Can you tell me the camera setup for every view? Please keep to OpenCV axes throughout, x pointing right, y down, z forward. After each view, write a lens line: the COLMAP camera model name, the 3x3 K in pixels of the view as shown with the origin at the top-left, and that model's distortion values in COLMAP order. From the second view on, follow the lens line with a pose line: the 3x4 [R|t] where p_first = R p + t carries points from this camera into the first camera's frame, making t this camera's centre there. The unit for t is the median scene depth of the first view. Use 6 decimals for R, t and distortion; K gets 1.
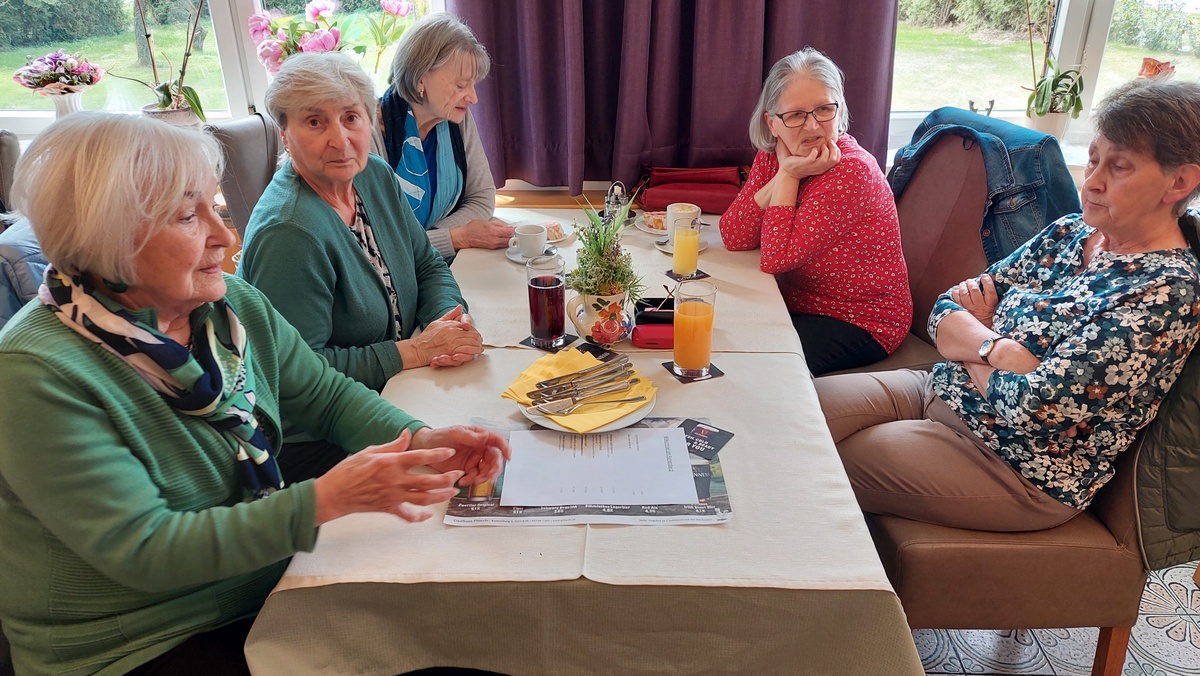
lens RADIAL K [[798.7, 0, 600.0], [0, 798.7, 338.0], [0, 0, 1]] dist [0.028049, -0.101803]
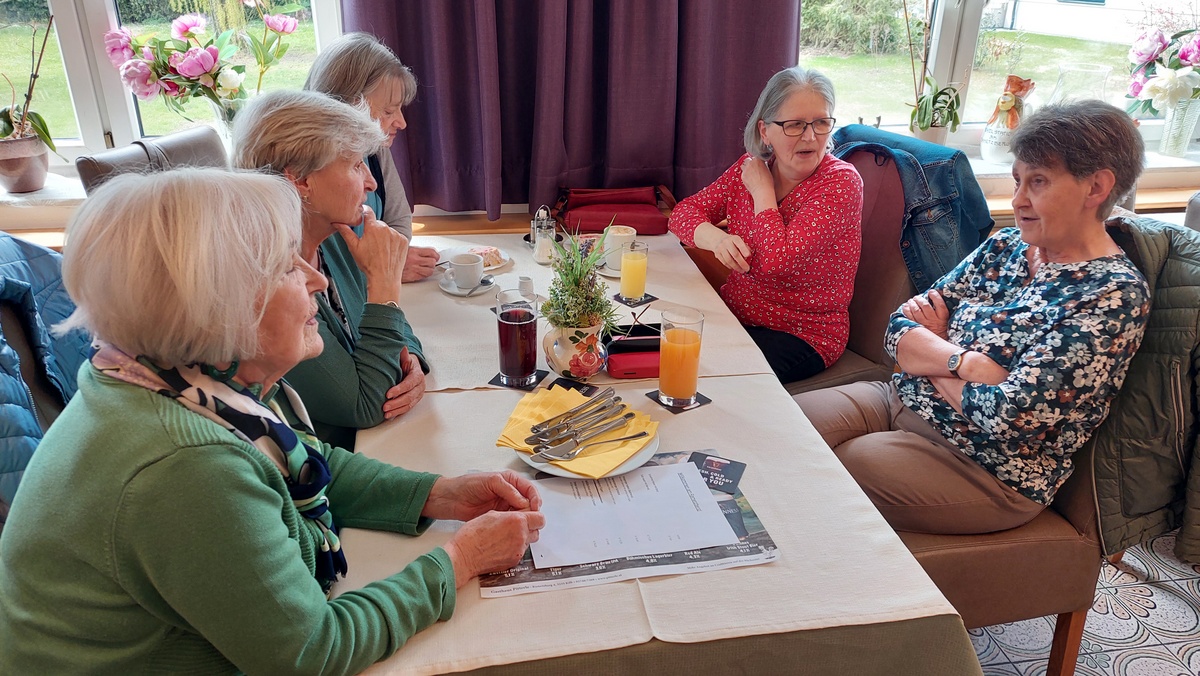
lens RADIAL K [[798.7, 0, 600.0], [0, 798.7, 338.0], [0, 0, 1]] dist [0.028049, -0.101803]
pose [[0.981451, -0.057936, 0.182751, -0.158499], [0.061316, 0.998035, -0.012893, -0.028944], [-0.181644, 0.023860, 0.983075, 0.060265]]
